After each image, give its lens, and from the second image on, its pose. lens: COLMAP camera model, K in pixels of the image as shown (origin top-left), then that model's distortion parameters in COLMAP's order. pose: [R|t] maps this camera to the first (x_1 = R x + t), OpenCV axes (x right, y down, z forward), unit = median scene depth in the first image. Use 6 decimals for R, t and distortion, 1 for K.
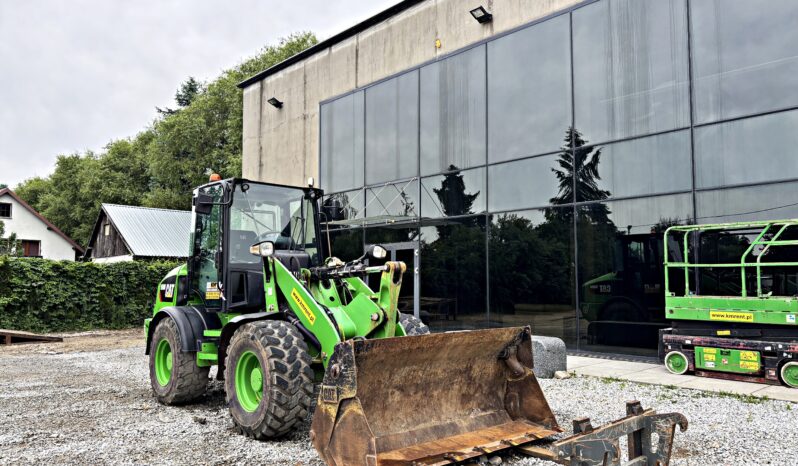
lens RADIAL K [[611.0, 0, 399.0], [0, 611.0, 233.0], [0, 0, 1]] dist [0.034091, -0.034663]
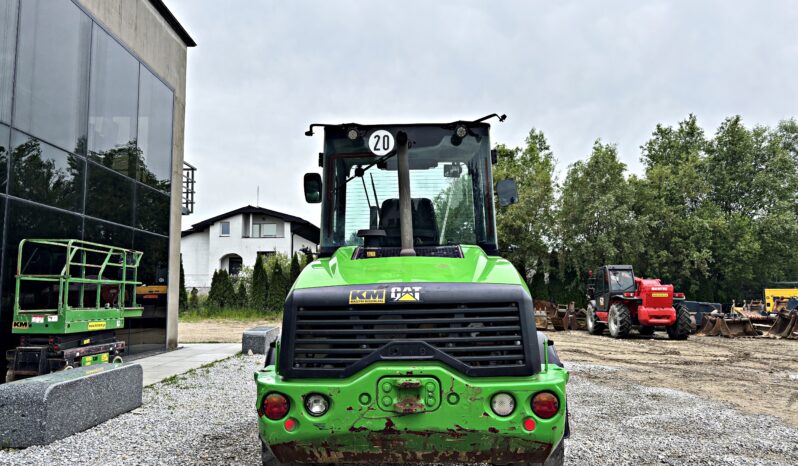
lens RADIAL K [[606.8, 0, 401.8], [0, 606.8, 229.5], [0, 0, 1]] dist [0.037094, -0.010527]
pose [[-0.750038, 0.076890, 0.656911, -0.627217], [-0.048296, 0.984201, -0.170342, 0.121394], [-0.659629, -0.159489, -0.734474, 1.435234]]
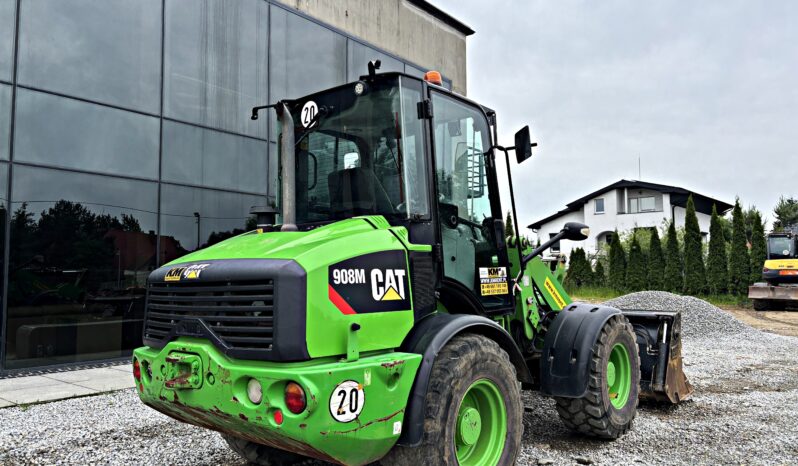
lens RADIAL K [[611.0, 0, 399.0], [0, 611.0, 233.0], [0, 0, 1]] dist [0.034091, -0.034663]
pose [[-0.175363, 0.072518, 0.981829, -0.787981], [-0.076412, 0.993272, -0.087012, 0.094456], [-0.981534, -0.090283, -0.168642, 1.062240]]
